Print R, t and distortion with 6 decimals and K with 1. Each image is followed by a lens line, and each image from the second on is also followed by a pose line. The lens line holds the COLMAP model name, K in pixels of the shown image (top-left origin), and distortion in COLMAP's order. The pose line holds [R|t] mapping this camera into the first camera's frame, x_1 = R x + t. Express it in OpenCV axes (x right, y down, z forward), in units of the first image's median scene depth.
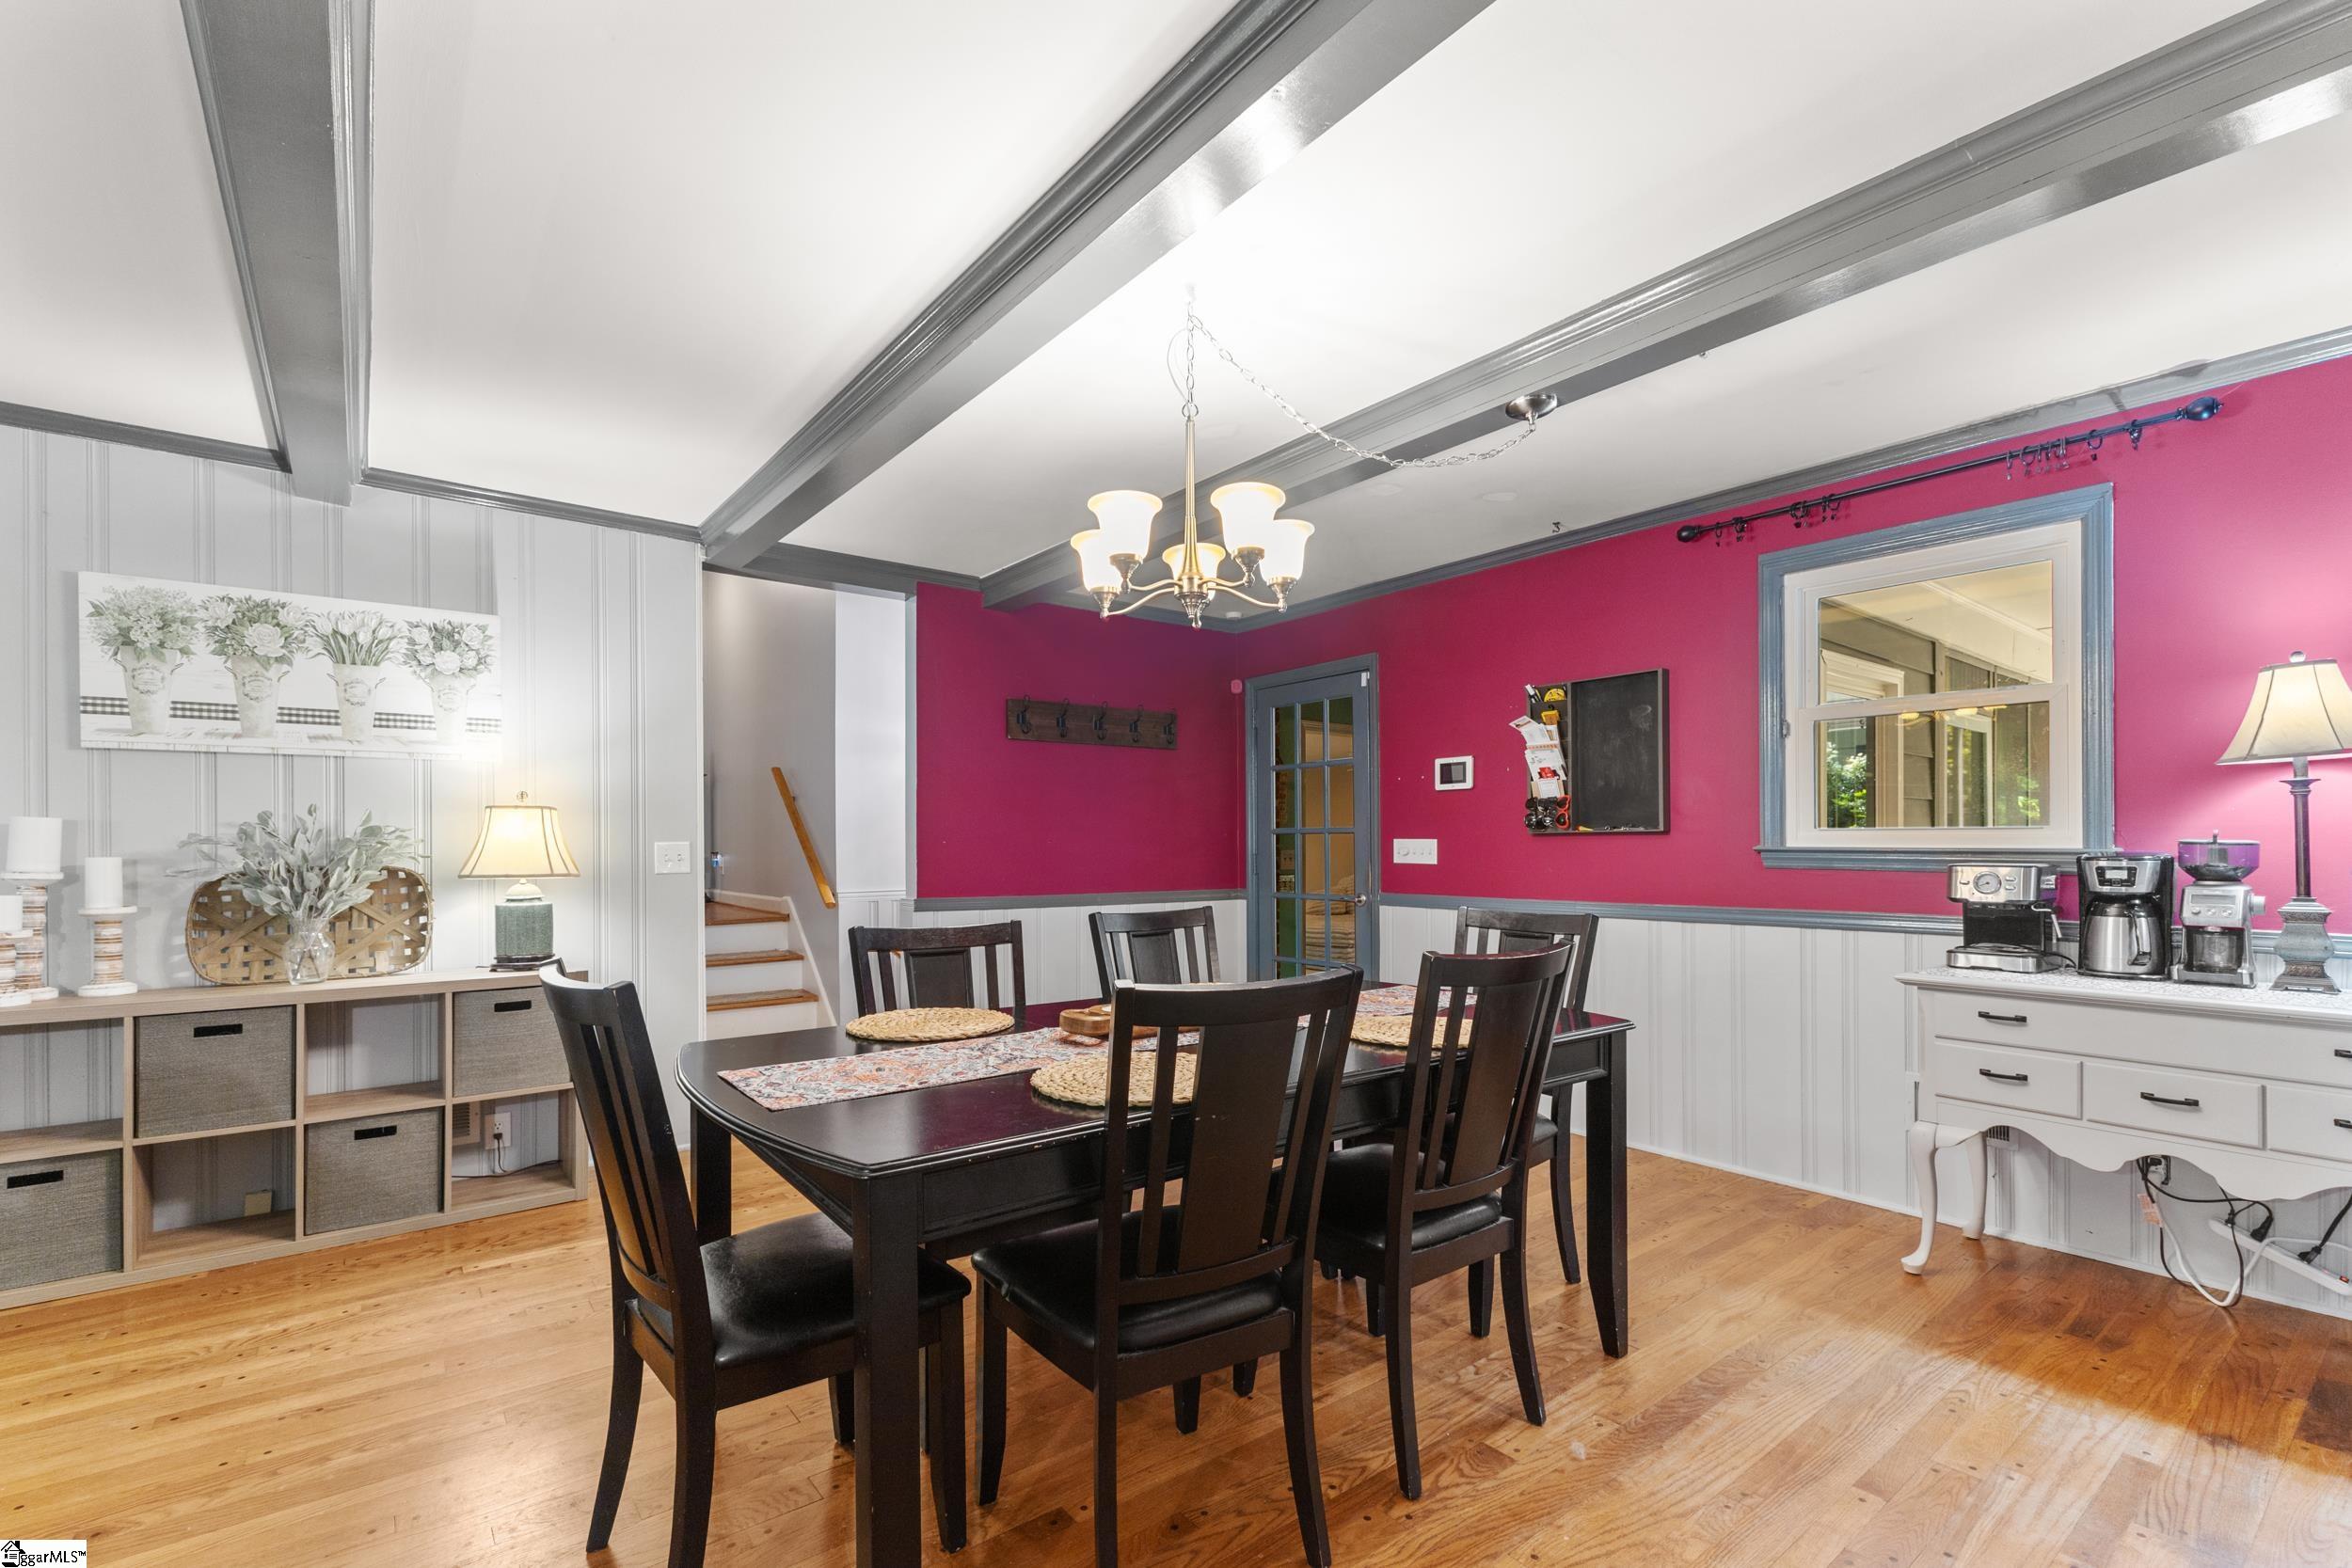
lens RADIAL K [[1033.9, 0, 1189.3], [0, 1033.9, 854.5], [0, 0, 1]] dist [0.010681, -0.001070]
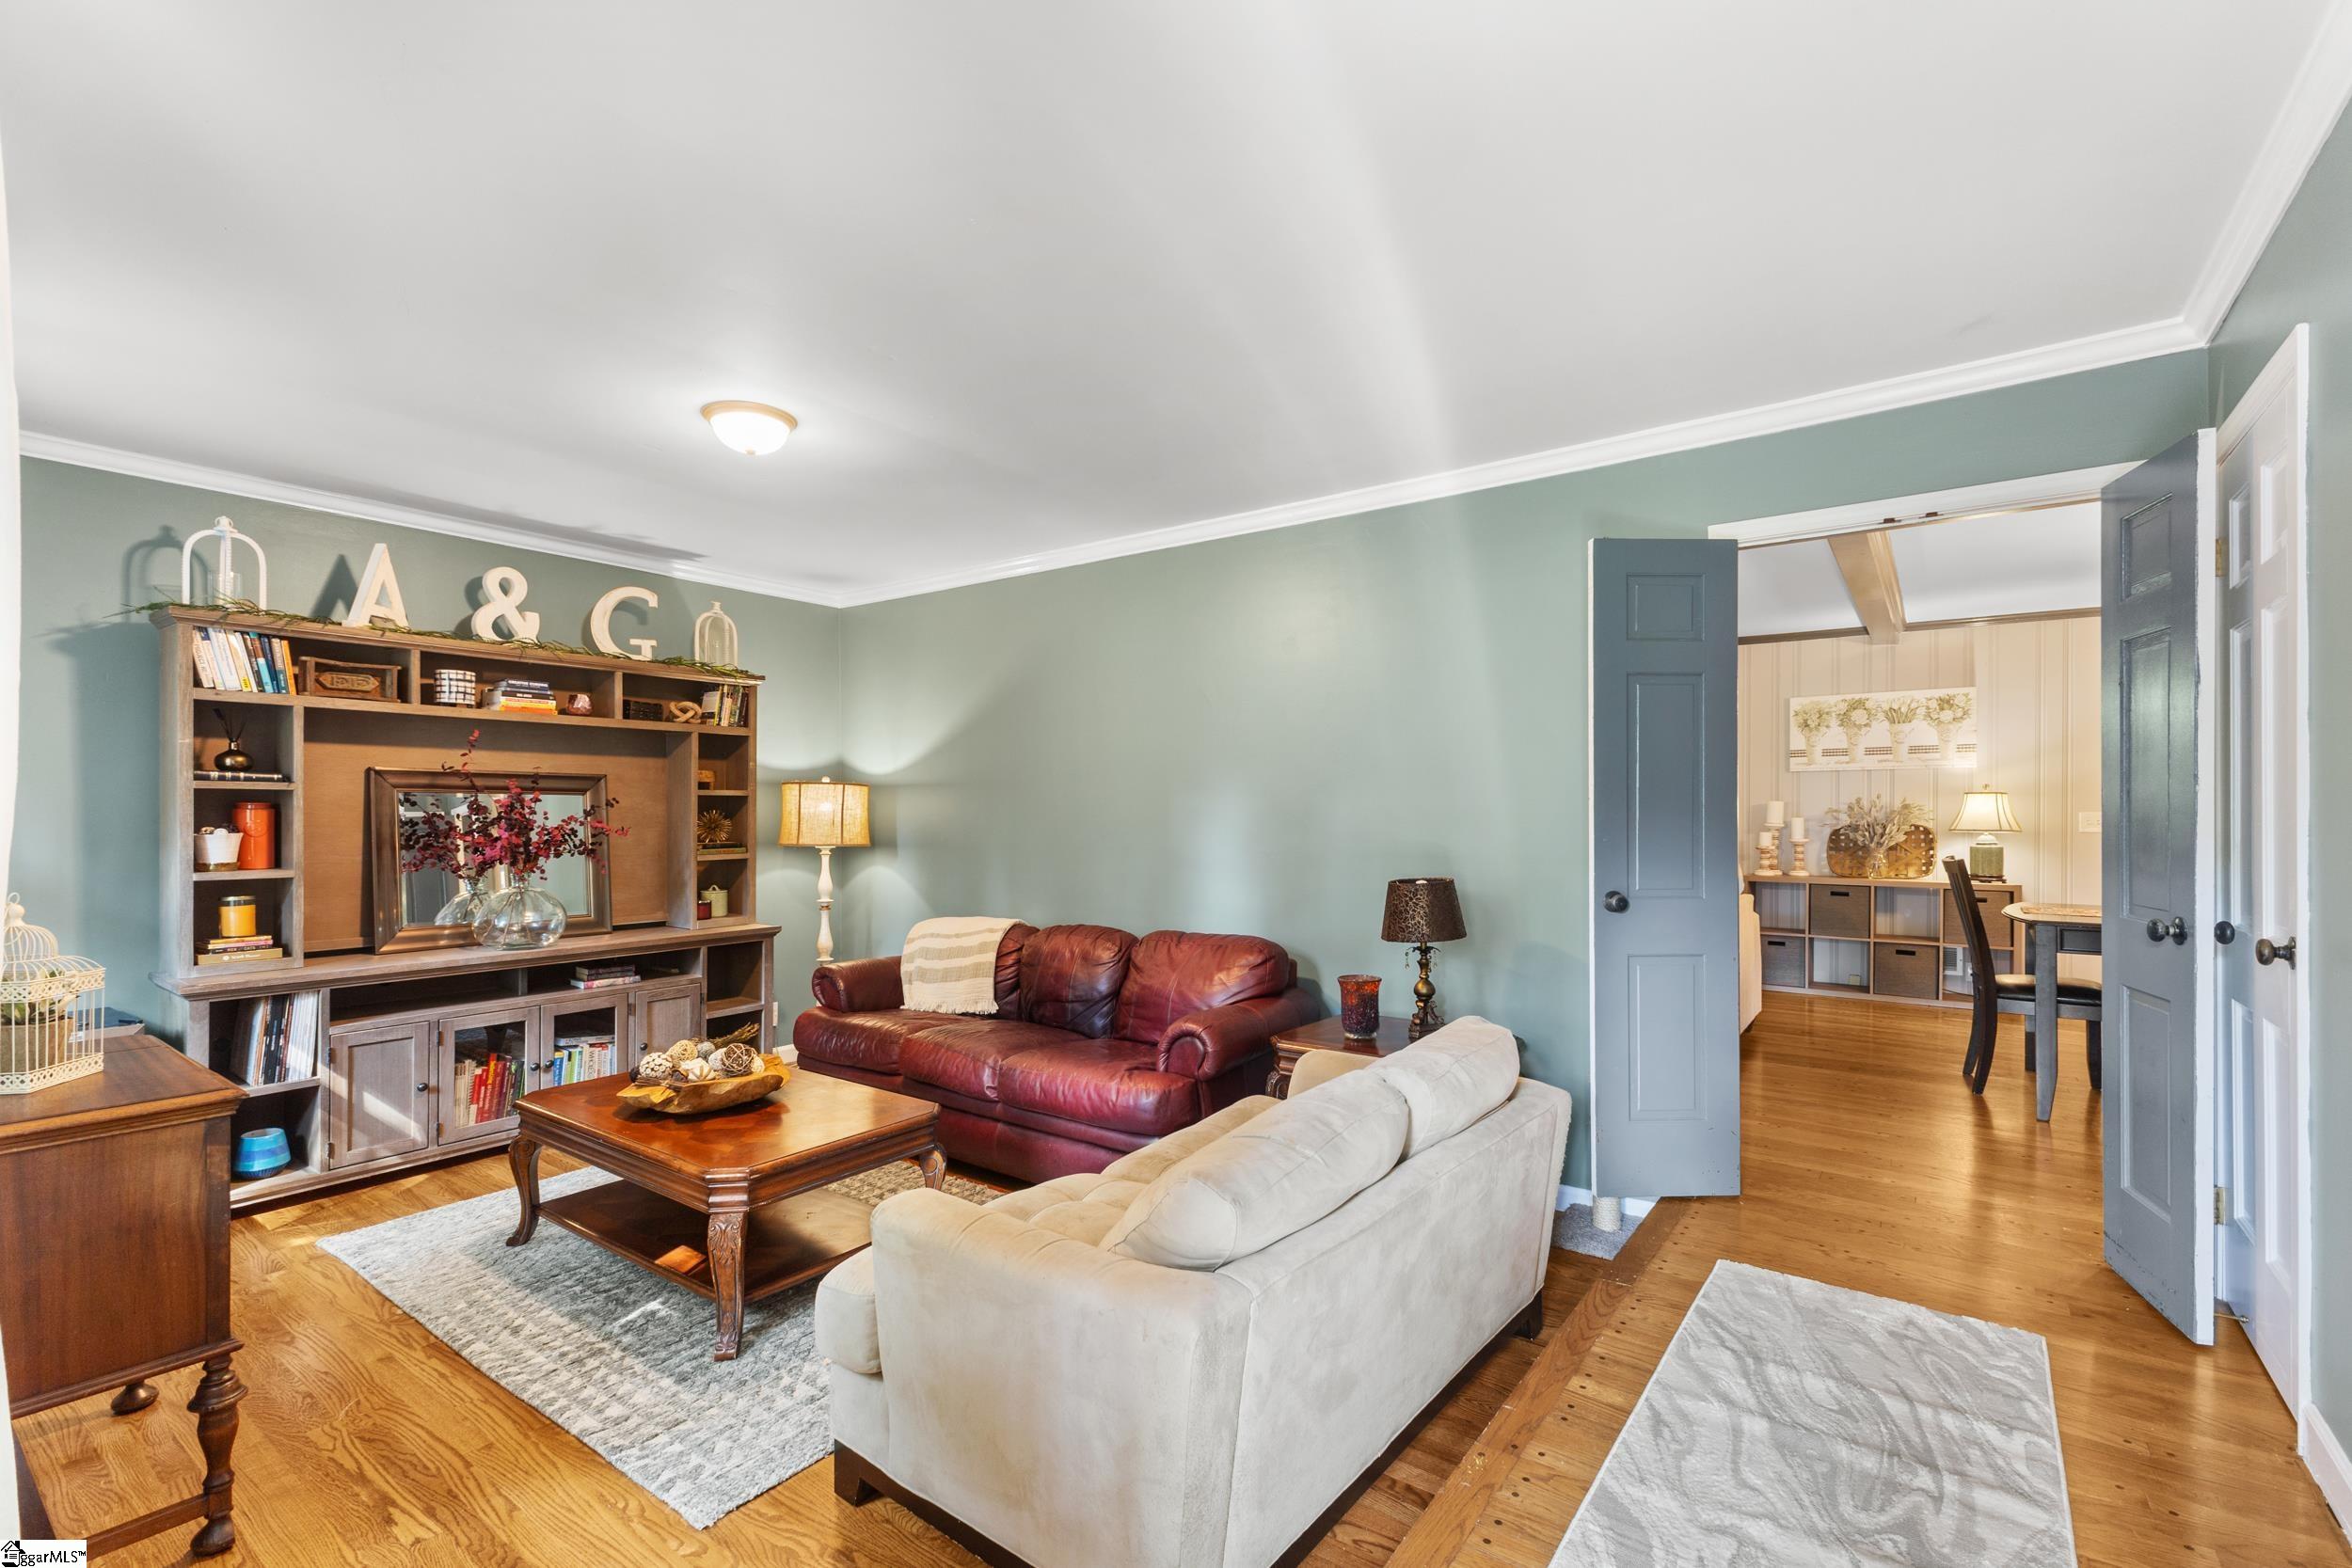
lens RADIAL K [[1033.9, 0, 1165.6], [0, 1033.9, 801.1], [0, 0, 1]] dist [0.010681, -0.001070]
pose [[0.255028, 0.000835, -0.966933, 0.784753], [-0.009603, 0.999952, -0.001670, -0.015506], [0.966886, 0.009711, 0.255024, -0.888588]]
